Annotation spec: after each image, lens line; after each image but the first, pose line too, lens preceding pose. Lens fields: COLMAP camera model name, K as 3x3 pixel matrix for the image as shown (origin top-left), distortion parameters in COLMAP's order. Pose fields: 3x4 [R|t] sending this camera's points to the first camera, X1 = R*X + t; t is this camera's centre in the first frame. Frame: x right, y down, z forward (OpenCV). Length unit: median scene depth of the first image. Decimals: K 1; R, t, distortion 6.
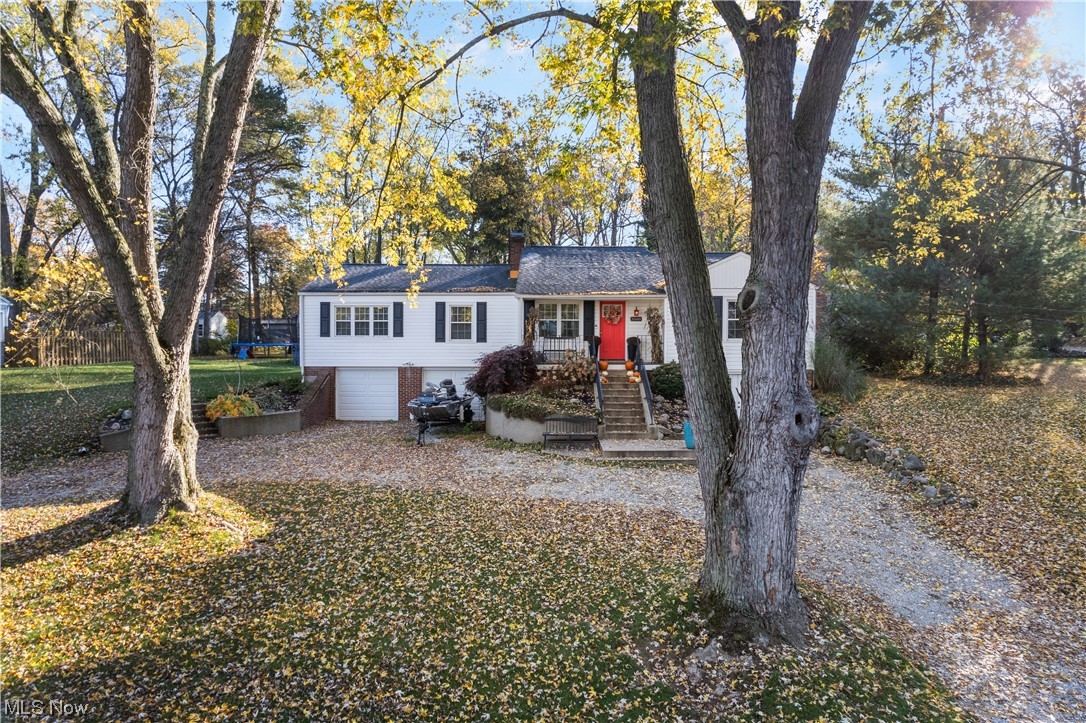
lens RADIAL K [[684.3, 0, 543.0], [0, 684.3, 361.5], [0, 0, 1]] dist [-0.001847, 0.001280]
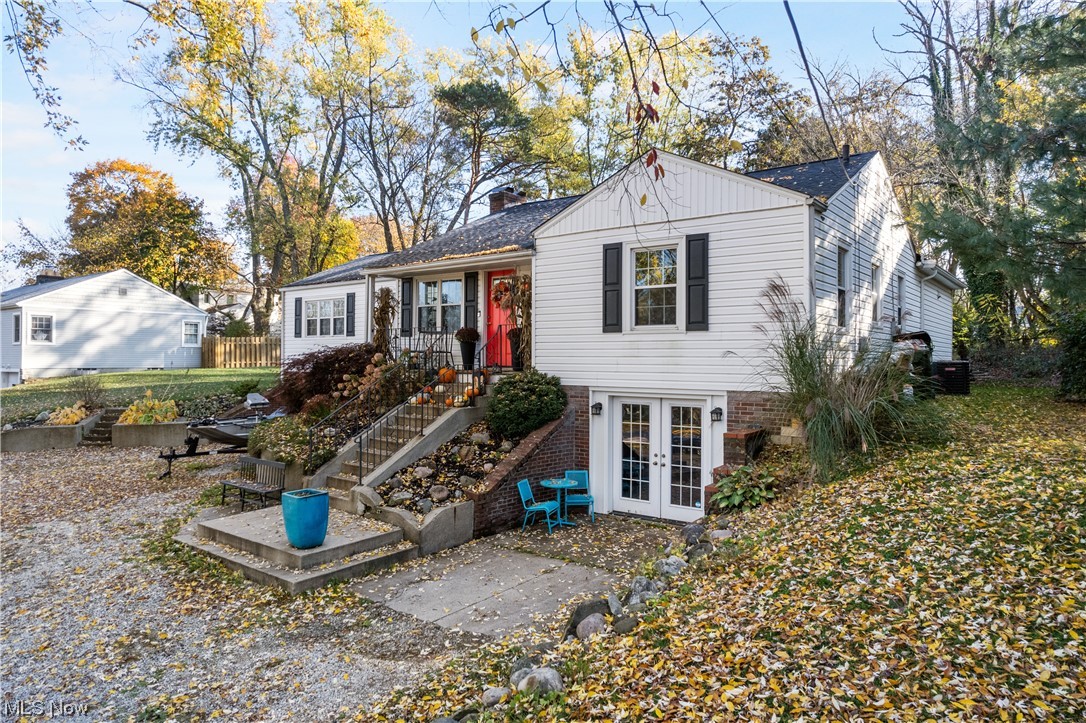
lens RADIAL K [[684.3, 0, 543.0], [0, 684.3, 361.5], [0, 0, 1]] dist [-0.001847, 0.001280]
pose [[0.789810, 0.005443, -0.613328, 0.462780], [-0.013345, 0.999876, -0.008311, -0.002312], [0.613207, 0.014749, 0.789785, 0.500520]]
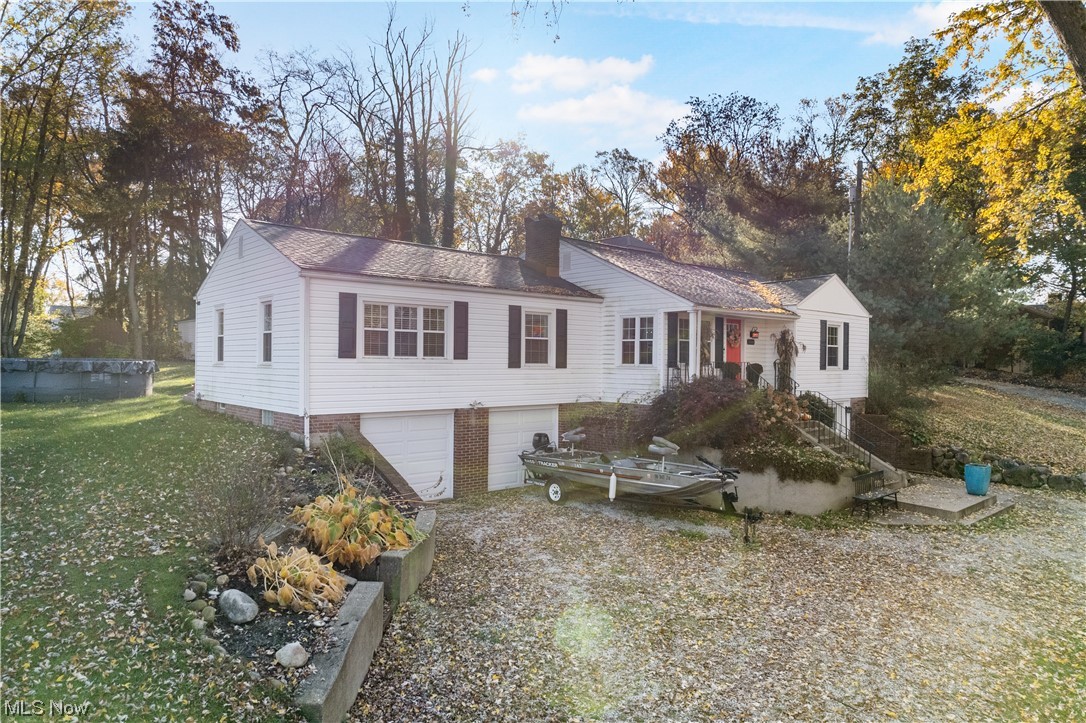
lens RADIAL K [[684.3, 0, 543.0], [0, 684.3, 361.5], [0, 0, 1]] dist [-0.001847, 0.001280]
pose [[0.743055, 0.003837, 0.669219, -0.560759], [-0.000959, 0.999989, -0.004668, -0.031446], [-0.669230, 0.002827, 0.743050, 0.504593]]
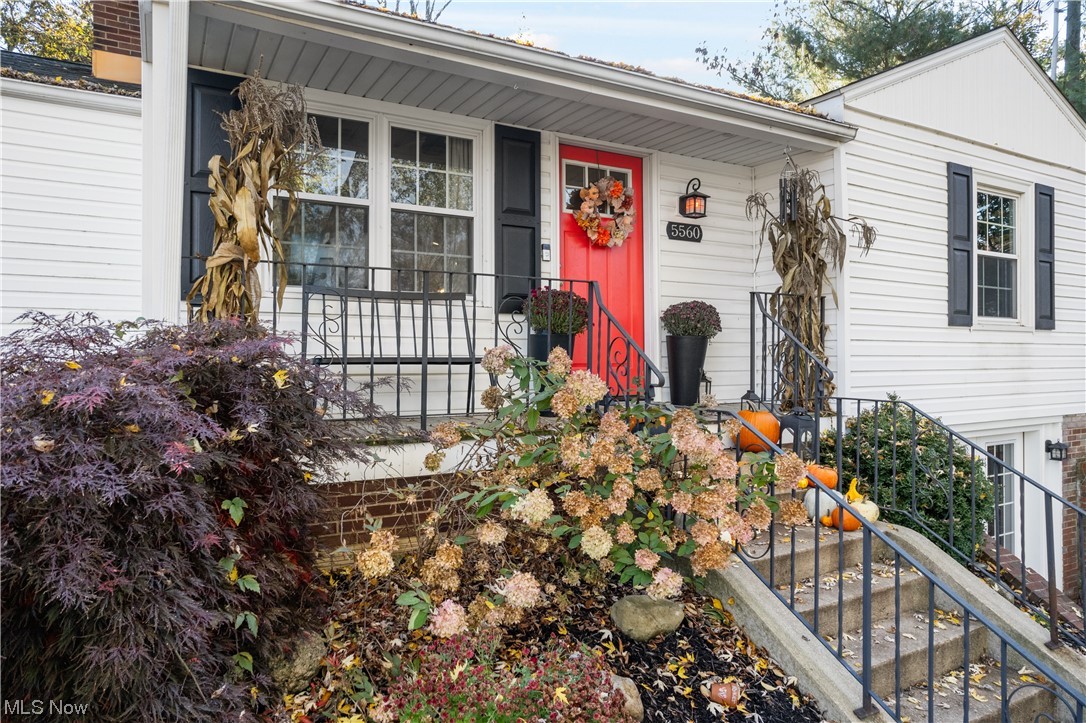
lens RADIAL K [[684.3, 0, 543.0], [0, 684.3, 361.5], [0, 0, 1]] dist [-0.001847, 0.001280]
pose [[0.870760, -0.003733, 0.491694, -0.030157], [0.009637, 0.999909, -0.009474, -0.011947], [-0.491614, 0.012988, 0.870717, 0.741297]]
